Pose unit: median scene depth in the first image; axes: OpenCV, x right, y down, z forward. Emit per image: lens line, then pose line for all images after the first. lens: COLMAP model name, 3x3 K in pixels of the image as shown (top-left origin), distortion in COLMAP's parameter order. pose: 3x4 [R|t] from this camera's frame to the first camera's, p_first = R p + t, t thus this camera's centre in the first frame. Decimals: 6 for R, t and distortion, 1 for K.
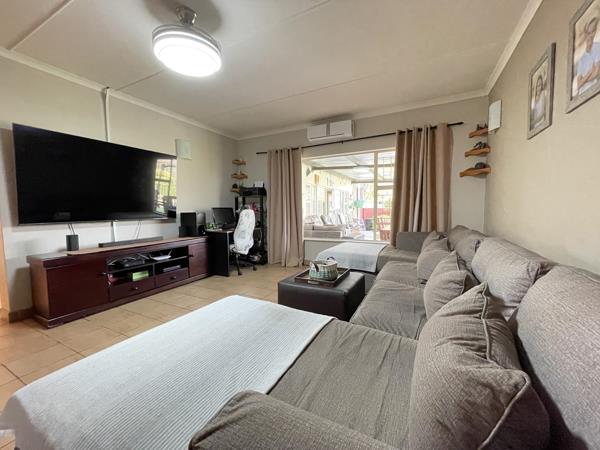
lens RADIAL K [[241.5, 0, 300.0], [0, 241.5, 225.0], [0, 0, 1]] dist [-0.002601, -0.000291]
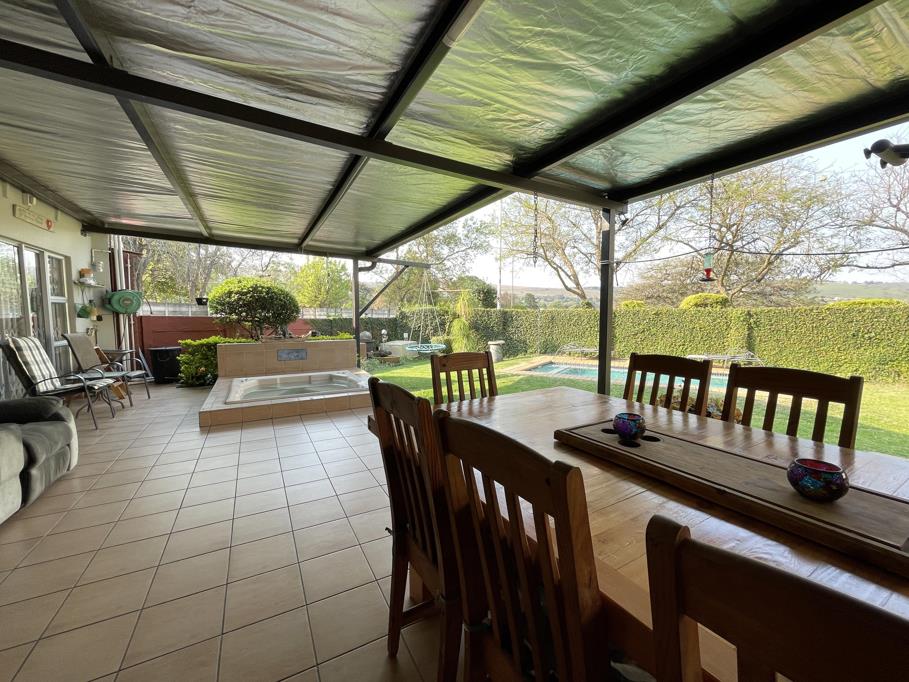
lens RADIAL K [[365.9, 0, 454.5], [0, 365.9, 341.0], [0, 0, 1]] dist [-0.002601, -0.000291]
pose [[0.565095, -0.043996, 0.823852, 0.101617], [0.045016, 0.998734, 0.022458, -0.031777], [-0.823797, 0.024396, 0.566360, 0.401103]]
